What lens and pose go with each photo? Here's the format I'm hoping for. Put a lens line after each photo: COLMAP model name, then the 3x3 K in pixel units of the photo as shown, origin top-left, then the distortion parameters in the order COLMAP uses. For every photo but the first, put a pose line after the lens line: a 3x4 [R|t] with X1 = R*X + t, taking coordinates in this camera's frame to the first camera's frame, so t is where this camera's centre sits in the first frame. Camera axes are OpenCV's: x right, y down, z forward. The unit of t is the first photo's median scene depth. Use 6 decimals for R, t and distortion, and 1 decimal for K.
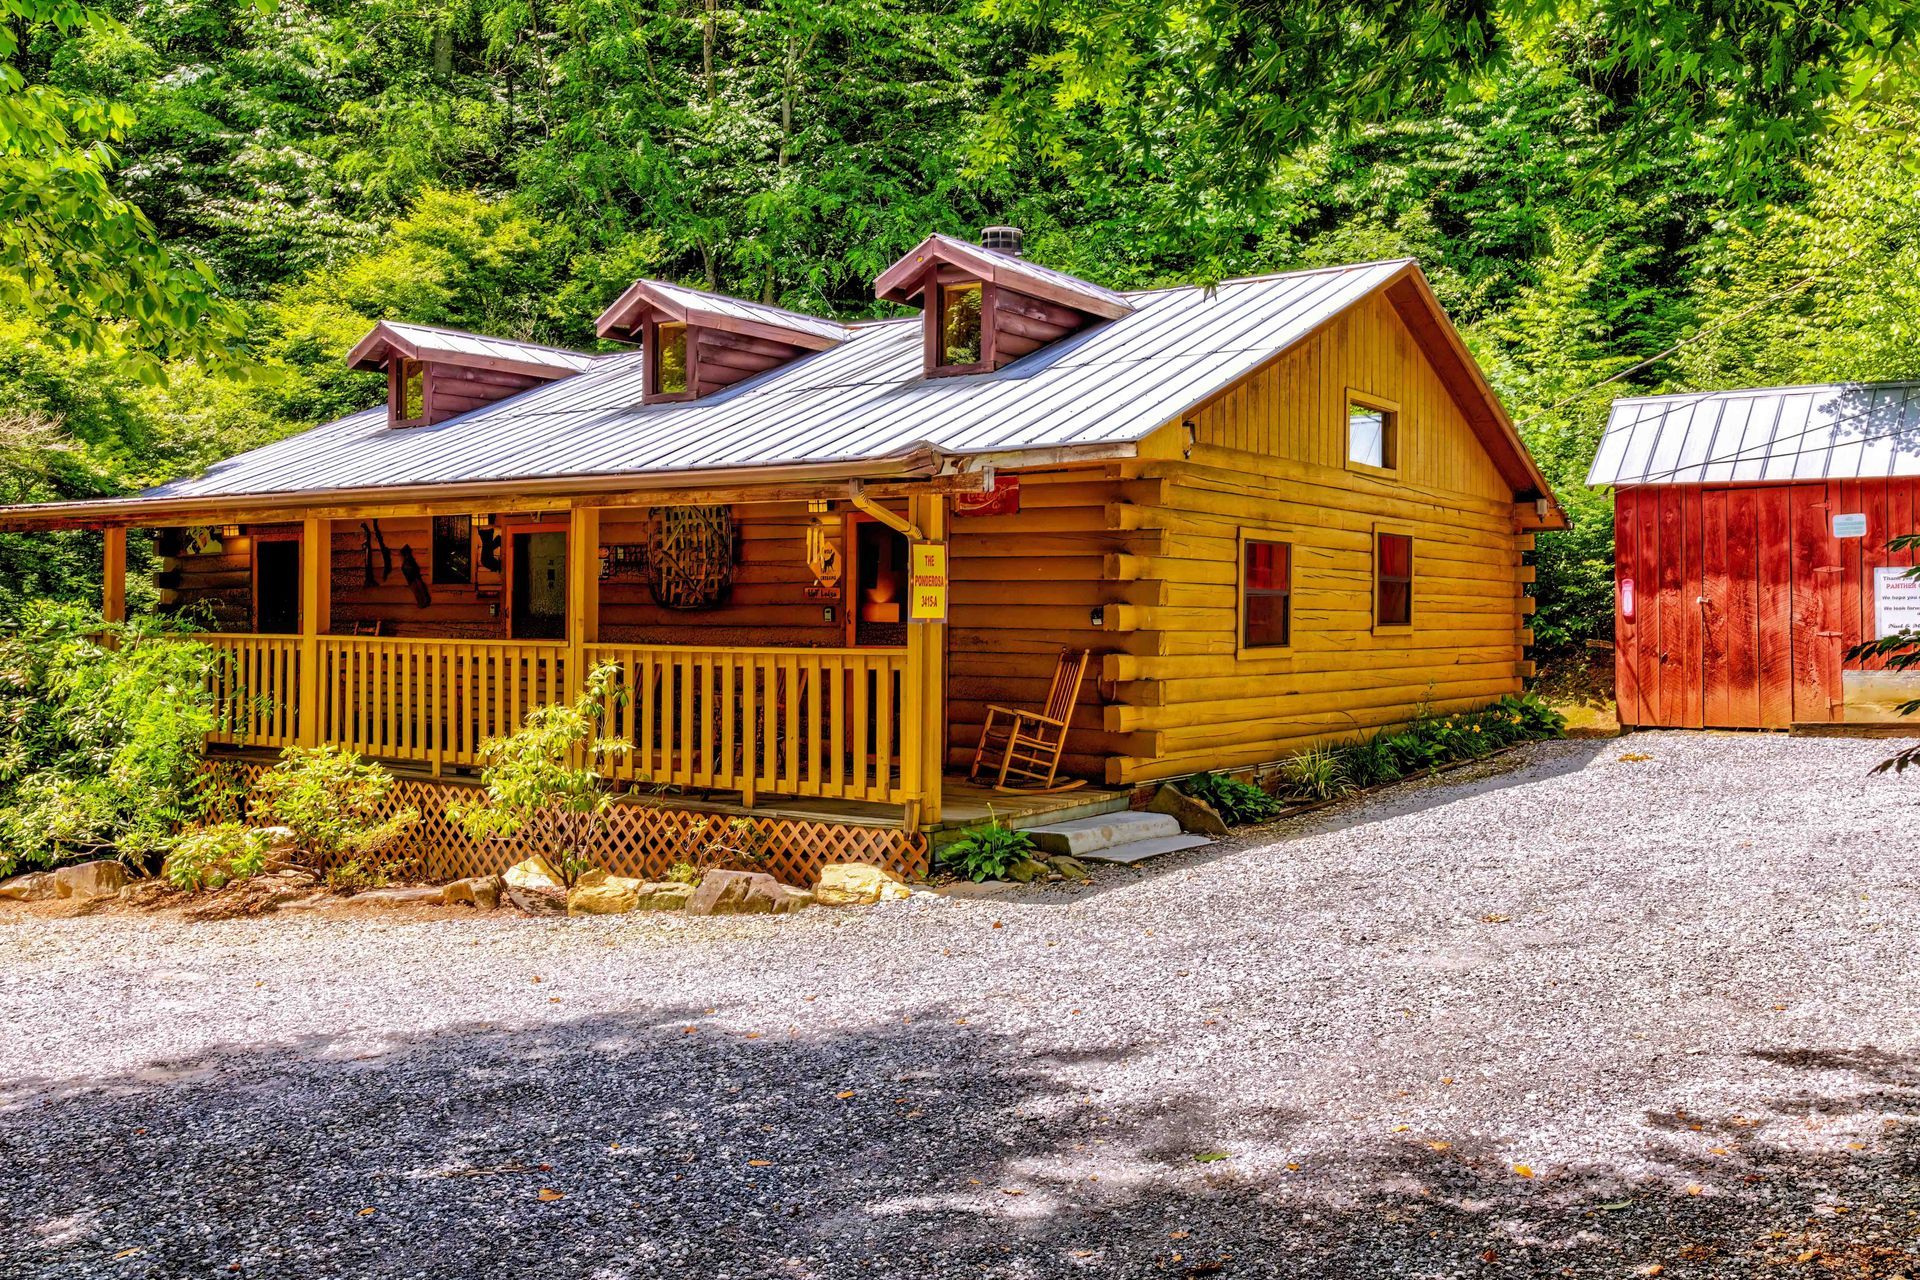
lens RADIAL K [[932.6, 0, 948.1], [0, 932.6, 590.3], [0, 0, 1]] dist [-0.003190, -0.001351]
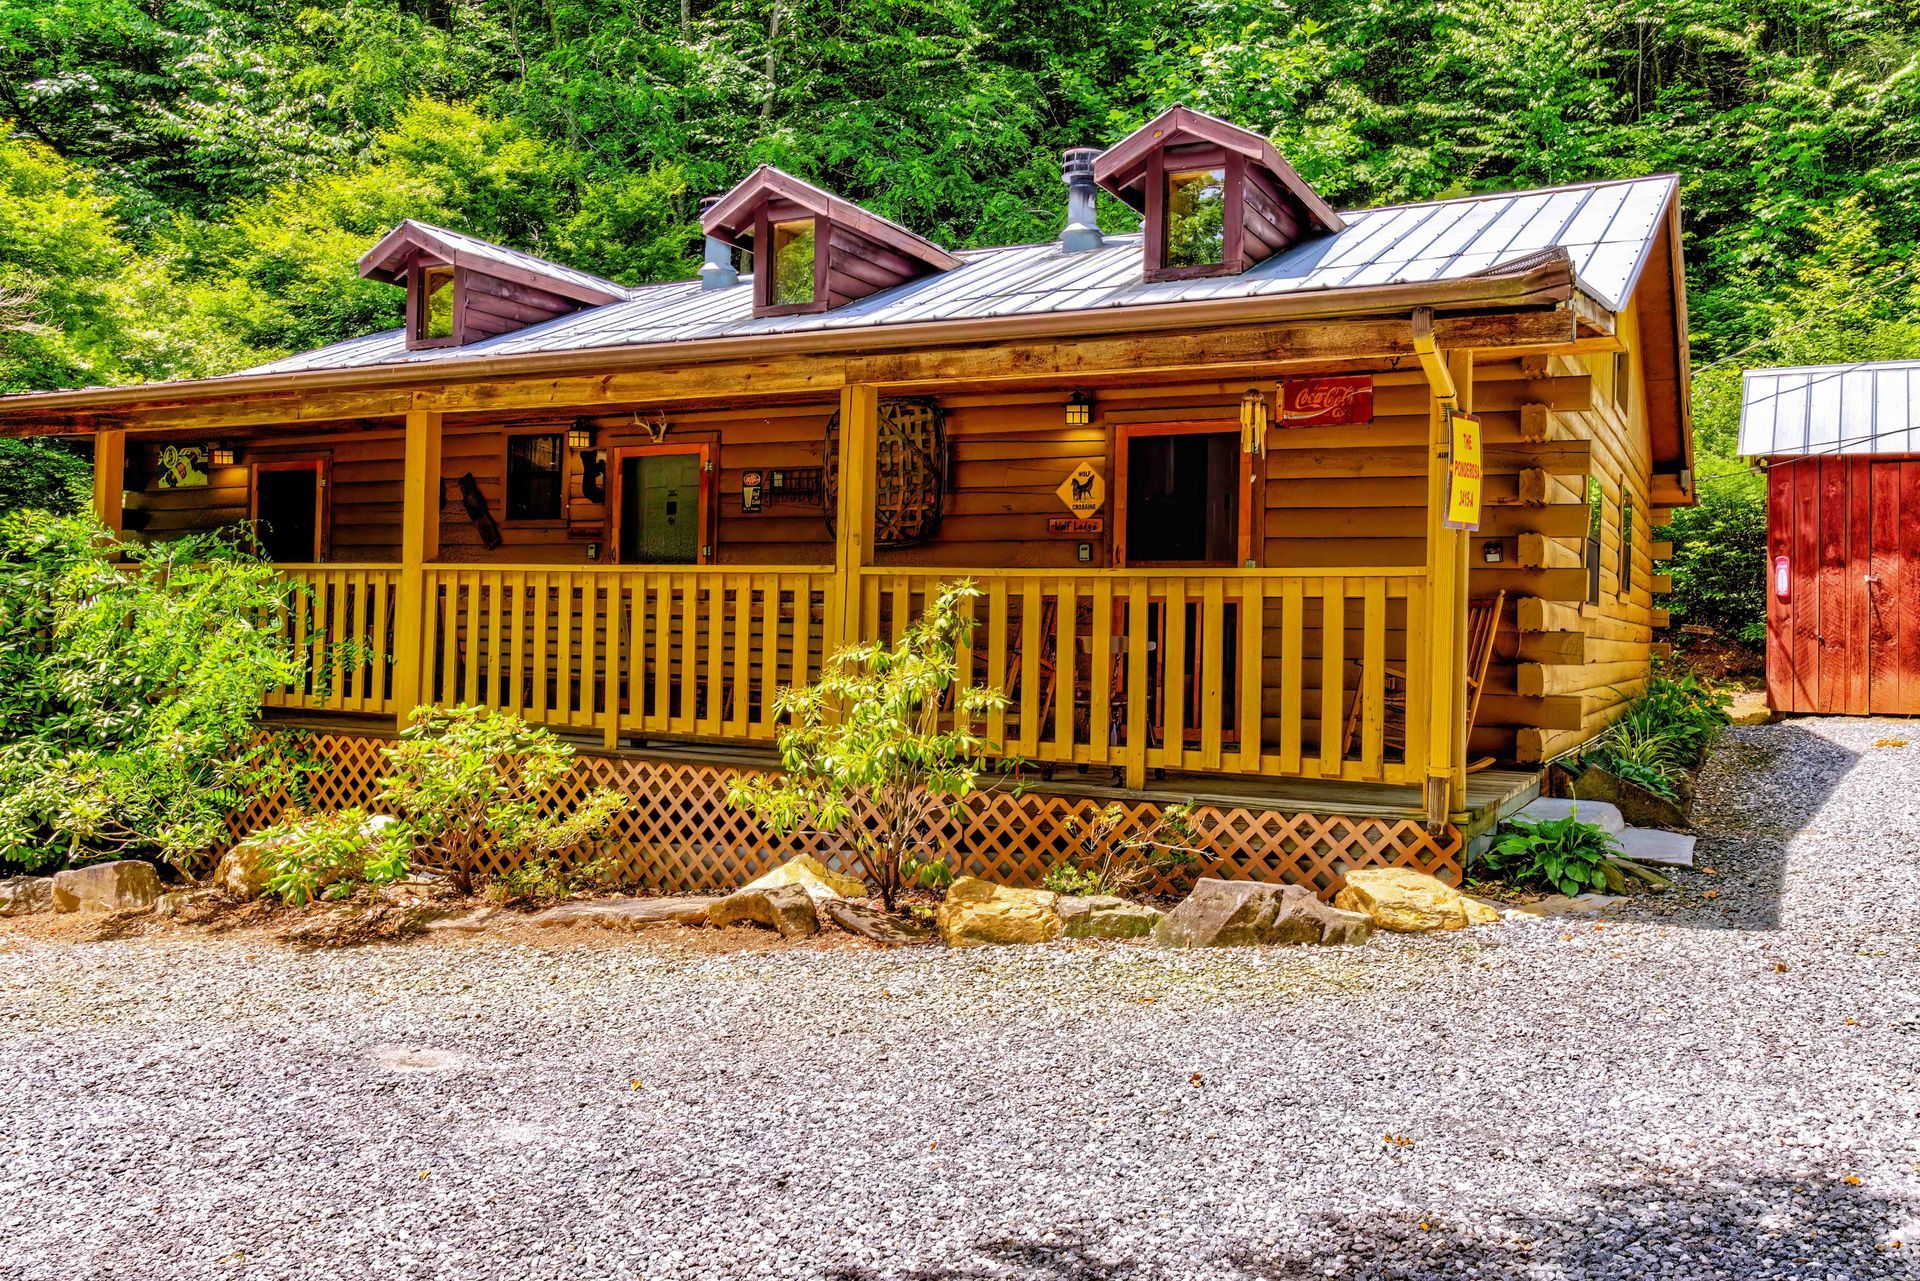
lens RADIAL K [[942.2, 0, 959.1], [0, 942.2, 577.9], [0, 0, 1]] dist [-0.001318, -0.000237]
pose [[0.997260, 0.020753, 0.071007, -0.293893], [-0.020628, 0.999784, -0.002500, 0.052394], [-0.071044, 0.001028, 0.997473, 0.199413]]
